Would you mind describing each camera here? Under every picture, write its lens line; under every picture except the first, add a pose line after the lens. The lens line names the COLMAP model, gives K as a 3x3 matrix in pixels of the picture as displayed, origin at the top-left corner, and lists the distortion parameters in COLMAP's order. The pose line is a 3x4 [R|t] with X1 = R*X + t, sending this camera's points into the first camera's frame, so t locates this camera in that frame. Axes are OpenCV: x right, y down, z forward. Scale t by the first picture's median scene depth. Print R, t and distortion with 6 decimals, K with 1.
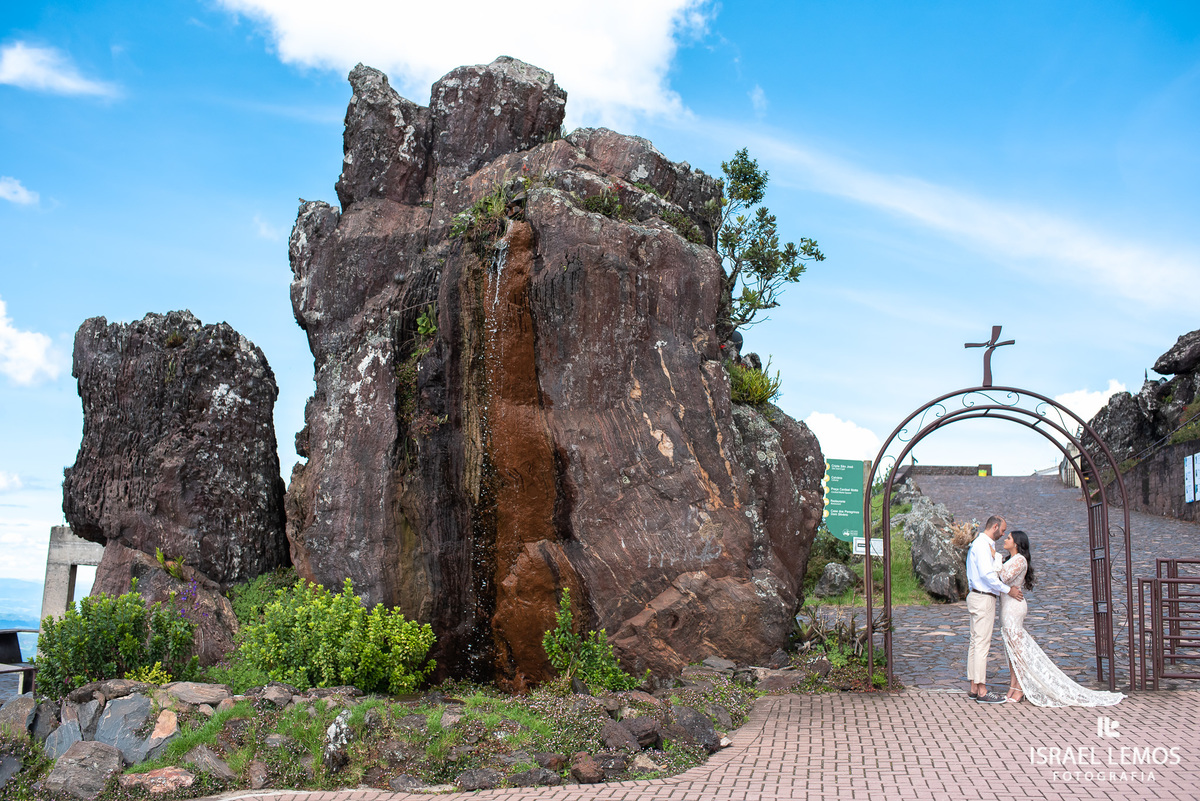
lens RADIAL K [[1154.9, 0, 600.0], [0, 1154.9, 400.5], [0, 0, 1]] dist [-0.111240, 0.121403]
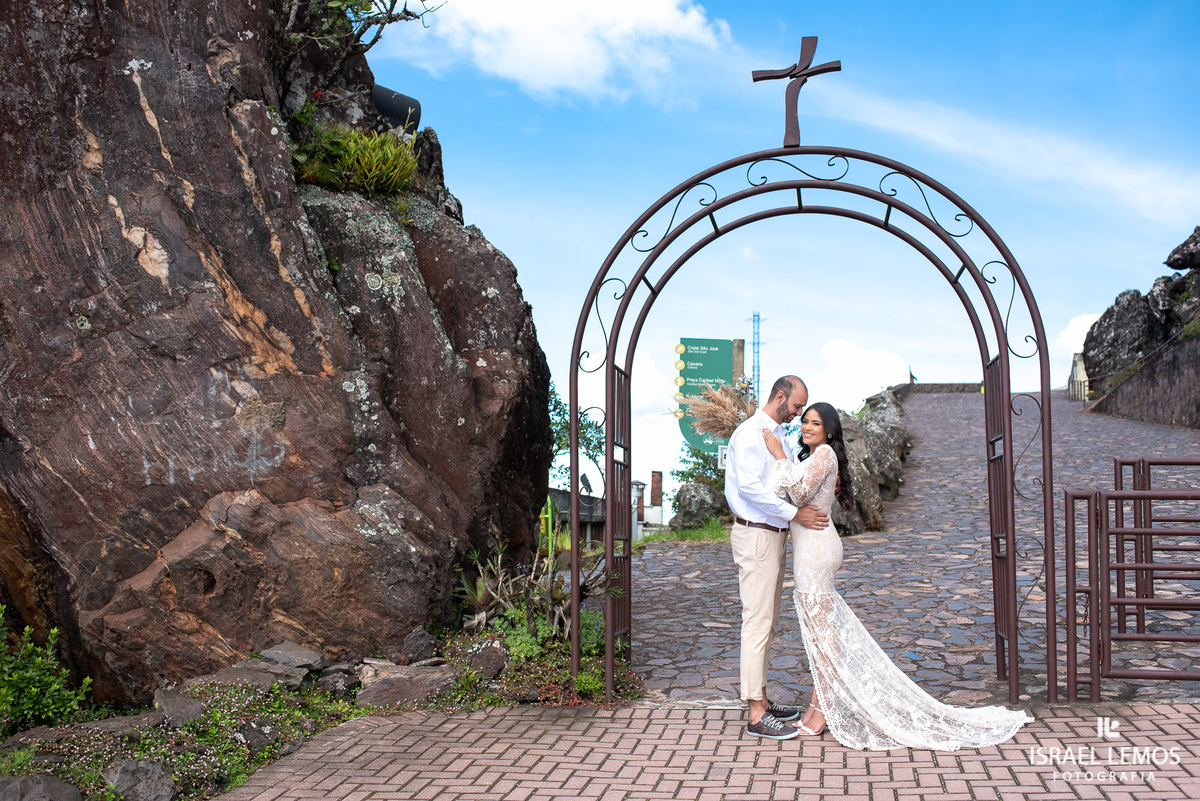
lens RADIAL K [[1154.9, 0, 600.0], [0, 1154.9, 400.5], [0, 0, 1]] dist [-0.111240, 0.121403]
pose [[0.999614, -0.021464, -0.017642, 0.264981], [0.022459, 0.998045, 0.058330, 0.077616], [0.016356, -0.058704, 0.998141, 0.461987]]
